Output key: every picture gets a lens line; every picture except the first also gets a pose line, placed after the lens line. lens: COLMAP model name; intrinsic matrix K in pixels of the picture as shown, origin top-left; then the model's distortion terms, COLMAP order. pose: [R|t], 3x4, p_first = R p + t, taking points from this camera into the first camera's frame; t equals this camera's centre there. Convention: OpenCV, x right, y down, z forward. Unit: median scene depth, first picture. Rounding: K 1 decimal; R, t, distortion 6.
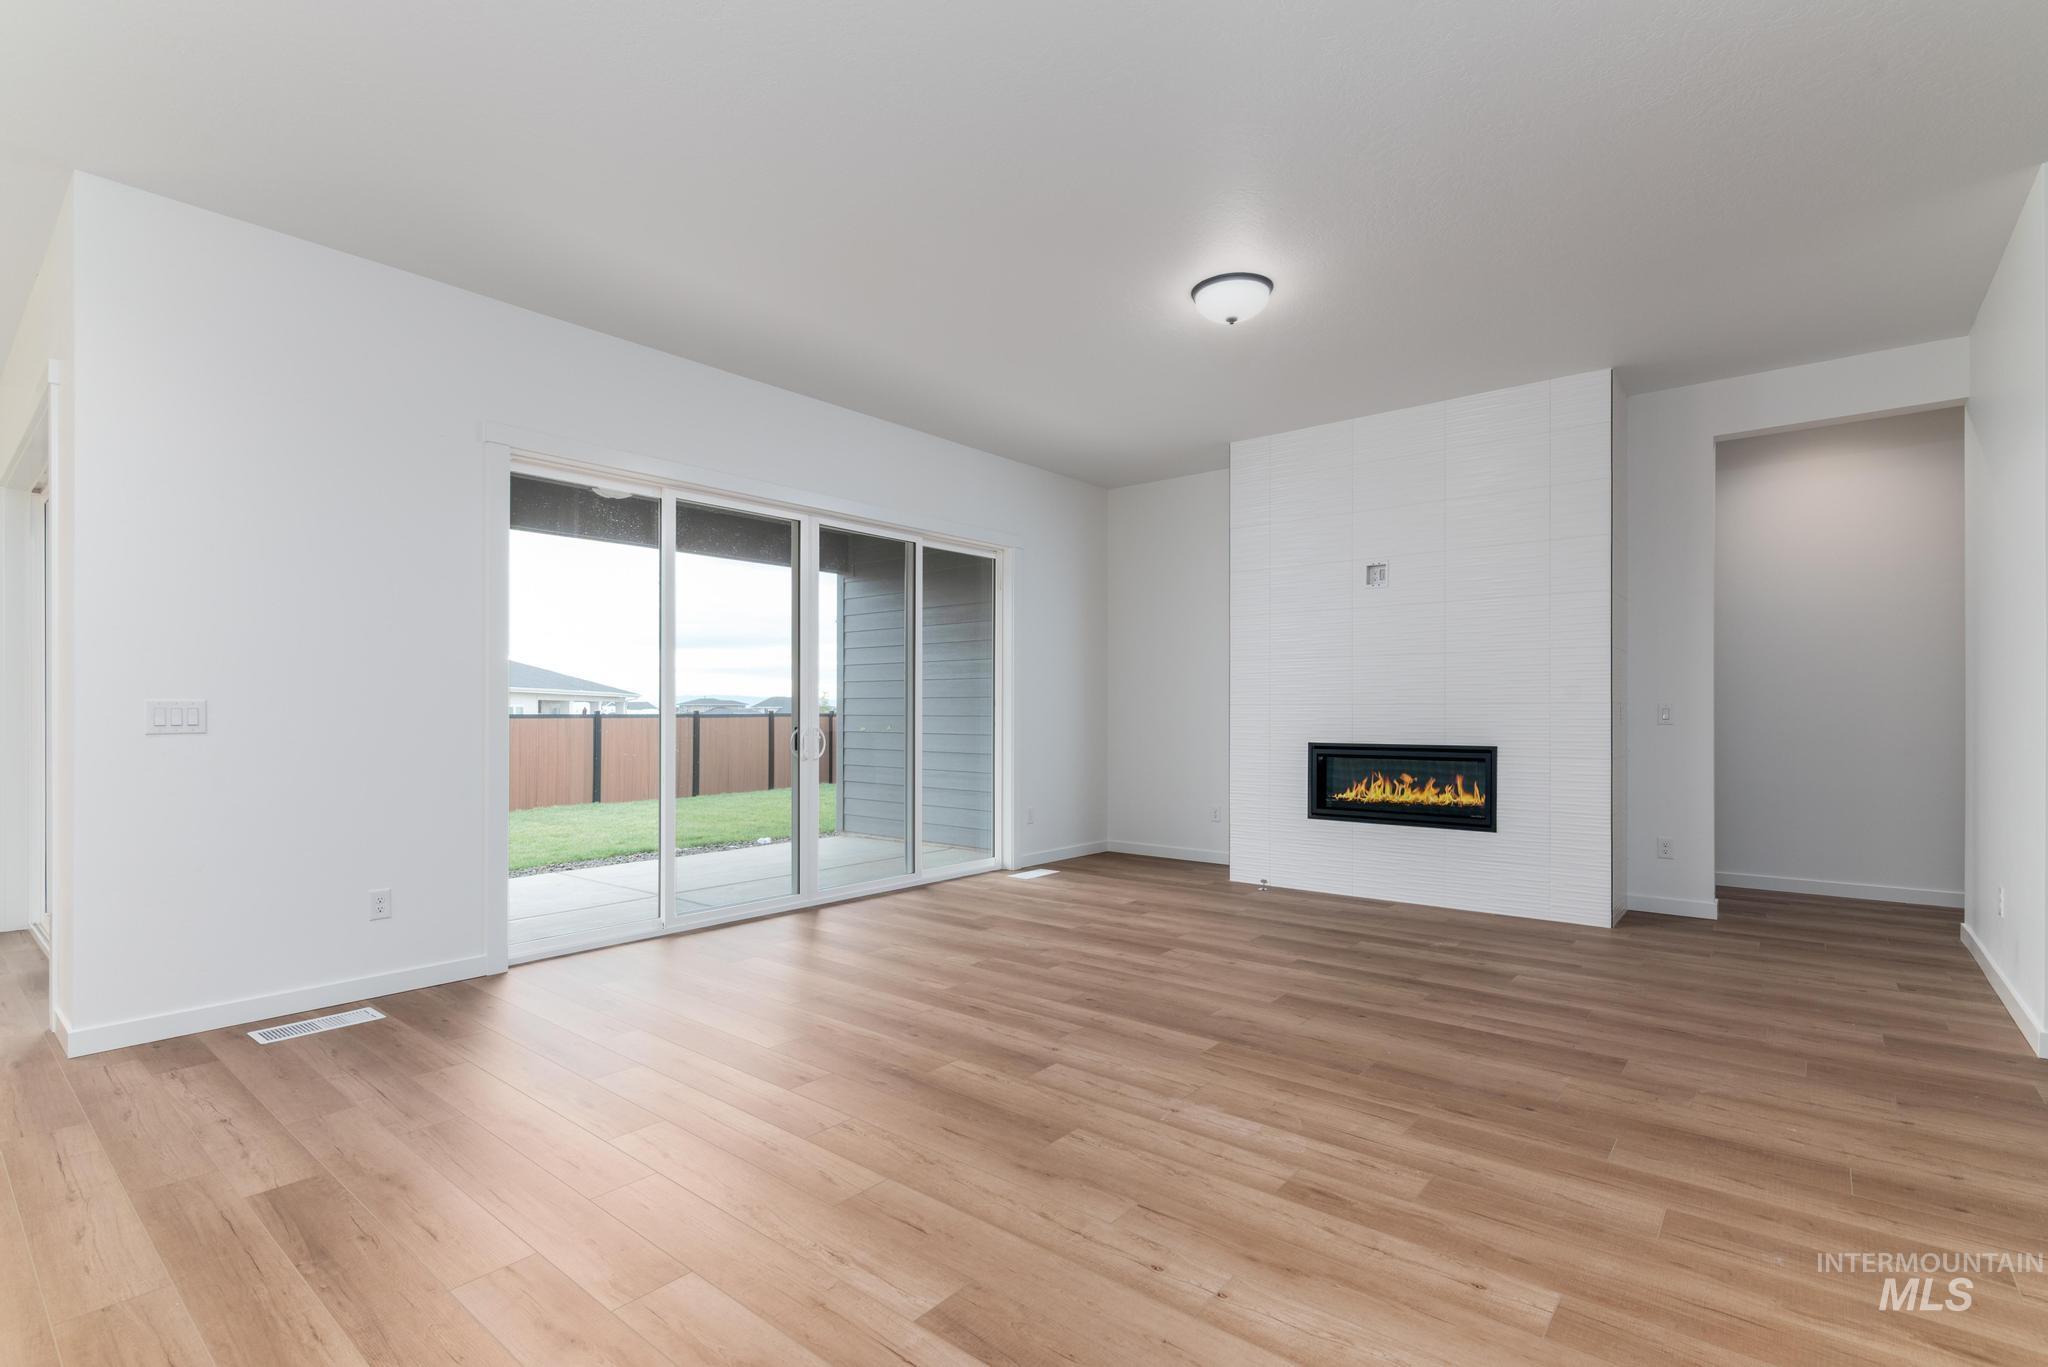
lens RADIAL K [[952.6, 0, 1026.9], [0, 952.6, 716.2], [0, 0, 1]] dist [0.001891, 0.000235]
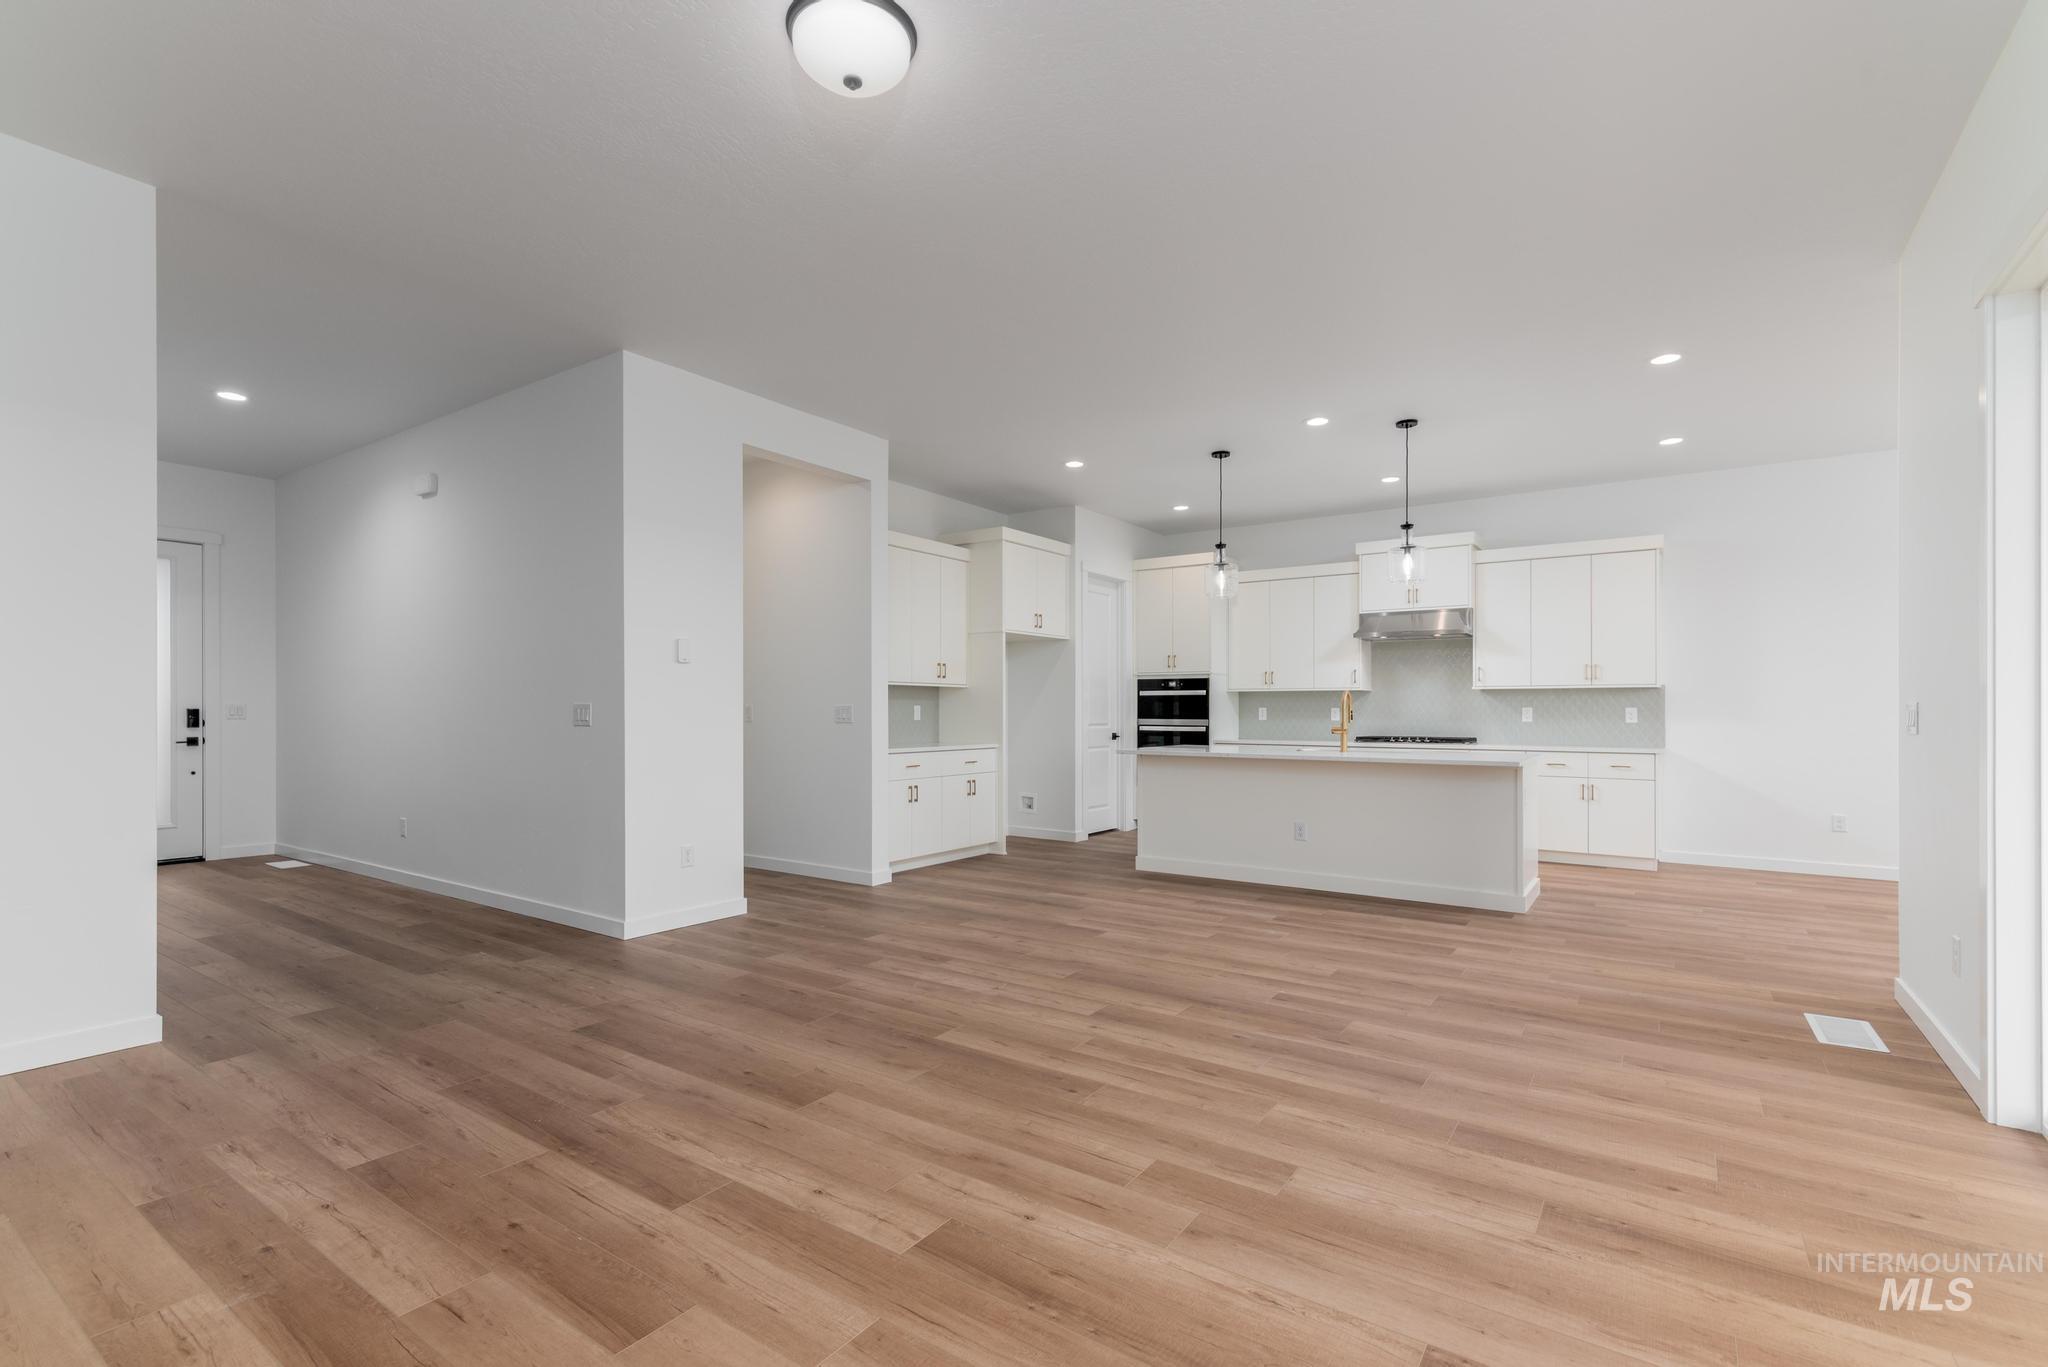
lens RADIAL K [[932.1, 0, 1020.1], [0, 932.1, 702.4], [0, 0, 1]] dist [0.008611, -0.000012]
pose [[-0.996985, -0.002949, -0.077537, 0.190564], [-0.002891, 0.999995, -0.000862, -0.014710], [0.077539, -0.000636, -0.996989, 2.000840]]
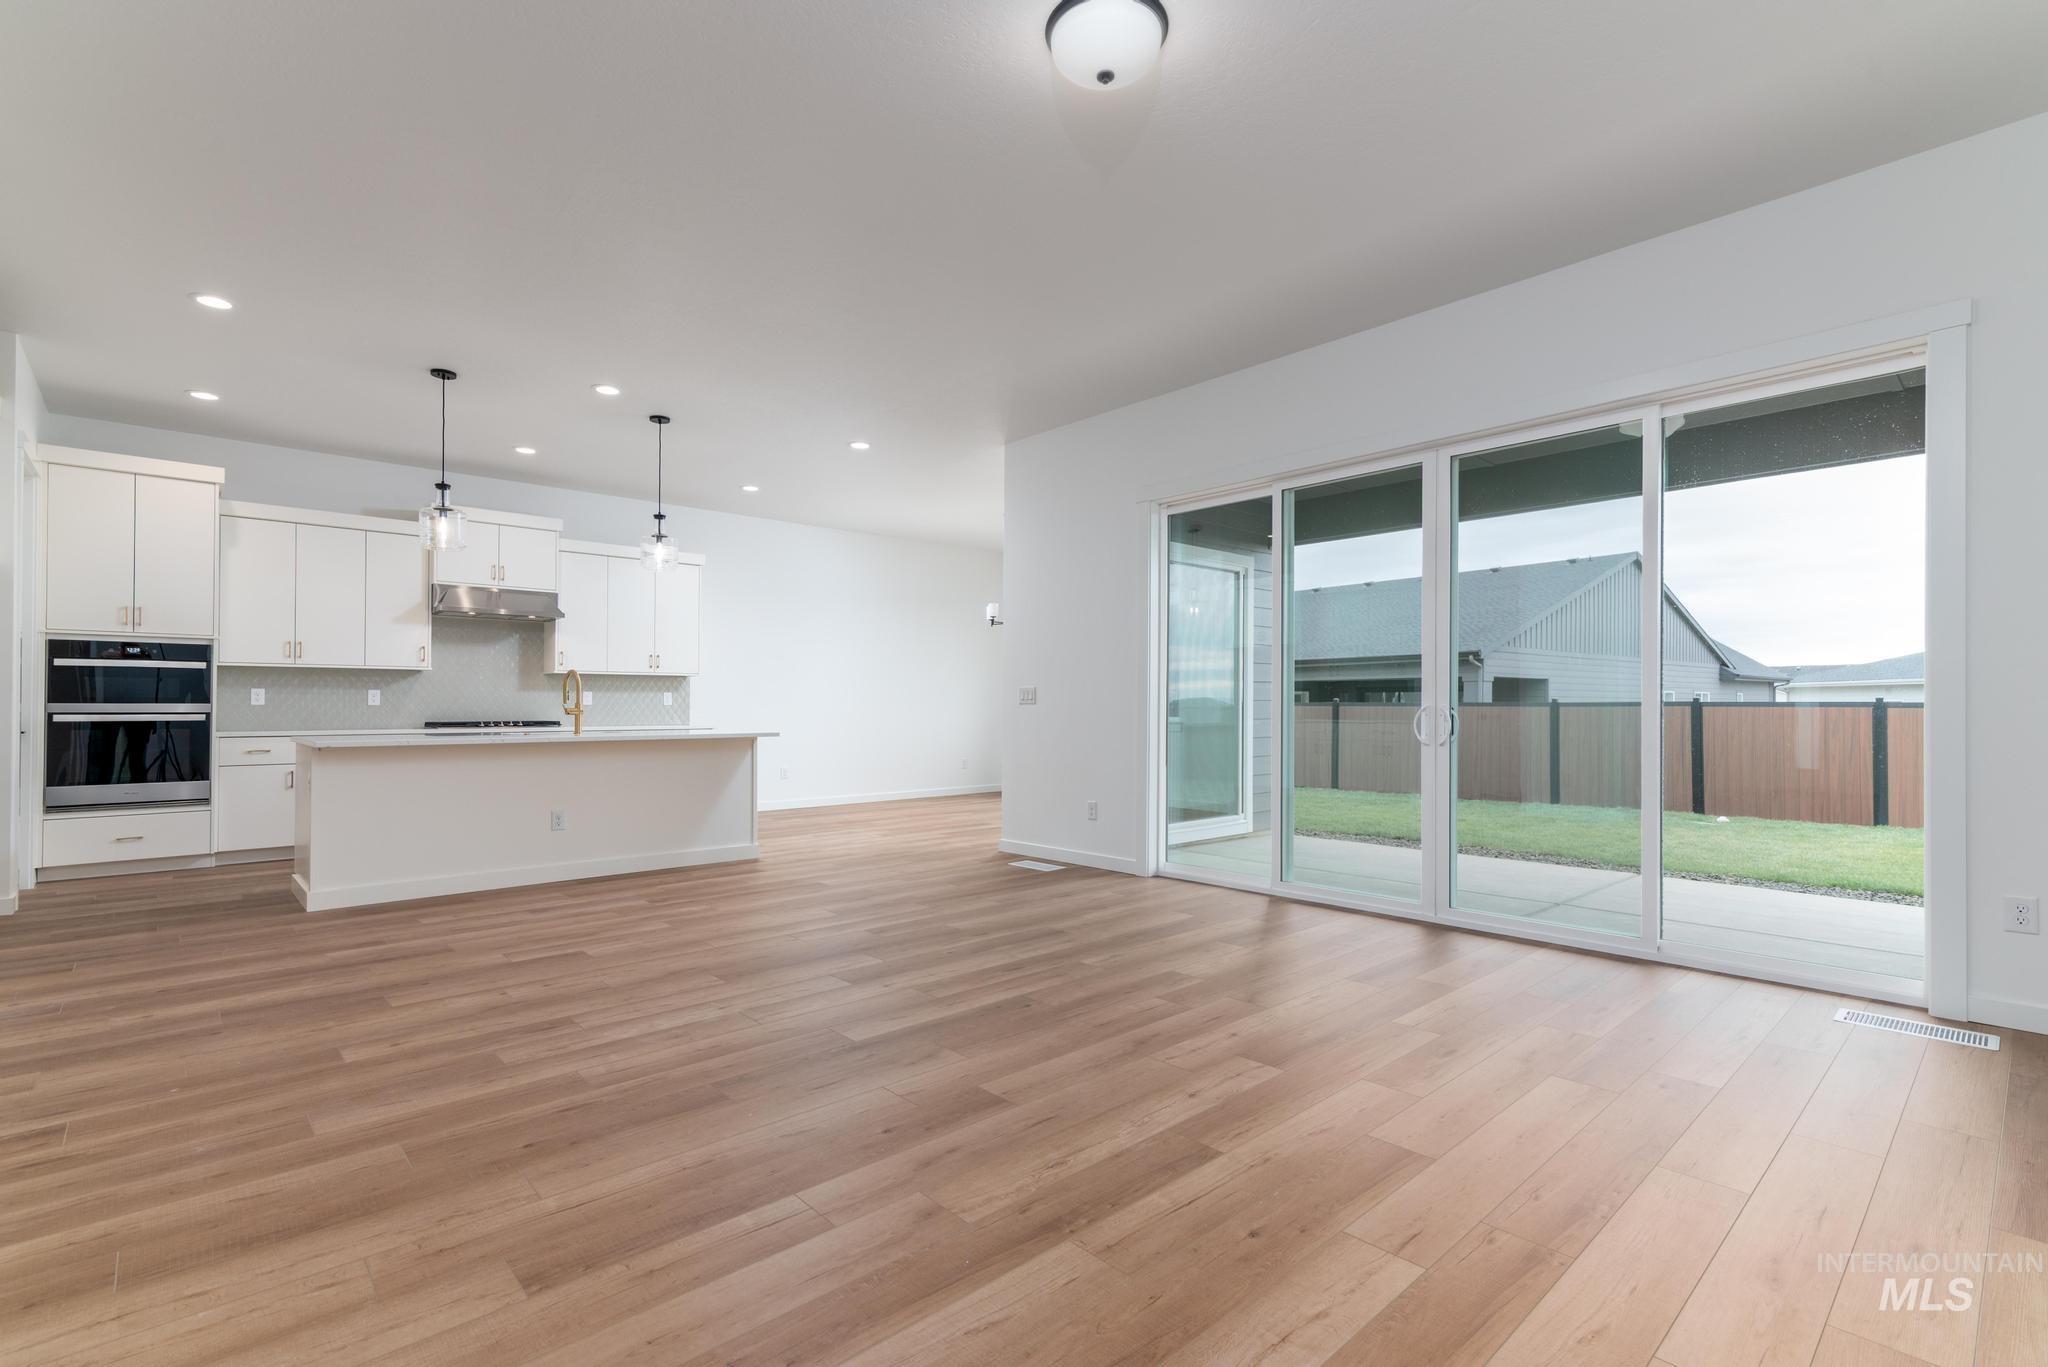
lens RADIAL K [[932.1, 0, 1020.1], [0, 932.1, 702.4], [0, 0, 1]] dist [0.008611, -0.000012]
pose [[-0.143327, -0.004989, -0.989663, 1.061449], [-0.007291, 0.999965, -0.003985, 0.022505], [0.989649, 0.006645, -0.143358, 1.281476]]
